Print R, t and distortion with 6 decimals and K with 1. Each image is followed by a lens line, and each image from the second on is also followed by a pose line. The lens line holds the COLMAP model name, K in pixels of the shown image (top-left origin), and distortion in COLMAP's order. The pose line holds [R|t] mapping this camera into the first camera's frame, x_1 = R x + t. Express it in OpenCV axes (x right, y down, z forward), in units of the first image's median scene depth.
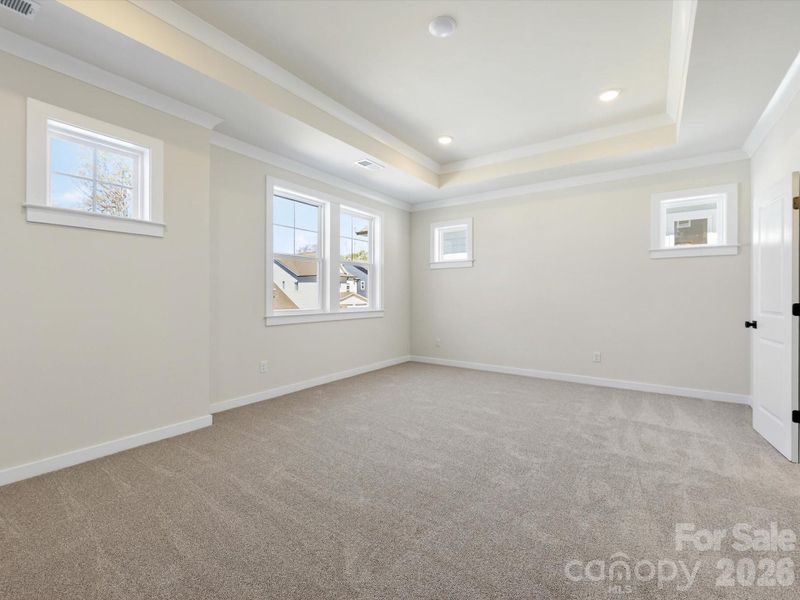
lens RADIAL K [[356.7, 0, 398.5], [0, 356.7, 297.4], [0, 0, 1]] dist [-0.000934, -0.000641]
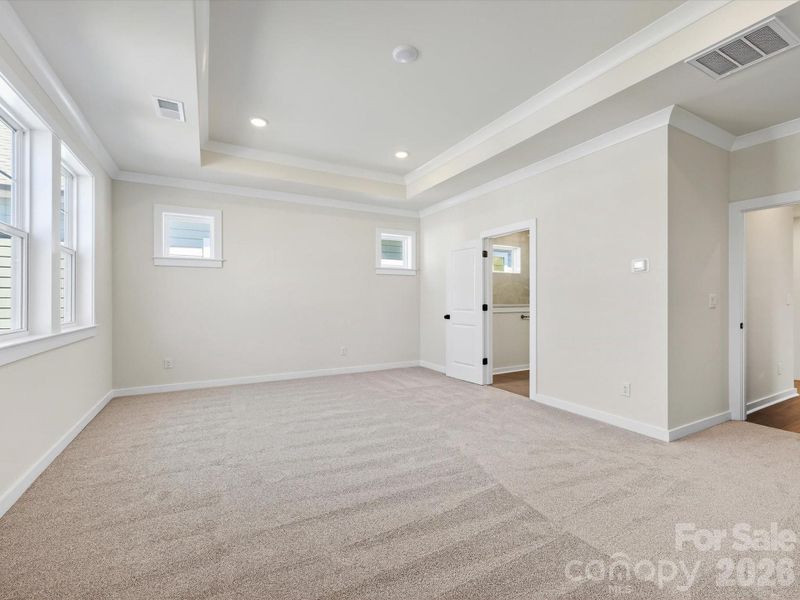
lens RADIAL K [[356.7, 0, 396.4], [0, 356.7, 300.1], [0, 0, 1]] dist [-0.000934, -0.000641]
pose [[0.449447, -0.001862, 0.893305, -0.439615], [0.007348, 0.999972, -0.001613, -0.003017], [-0.893277, 0.007289, 0.449448, 0.276611]]
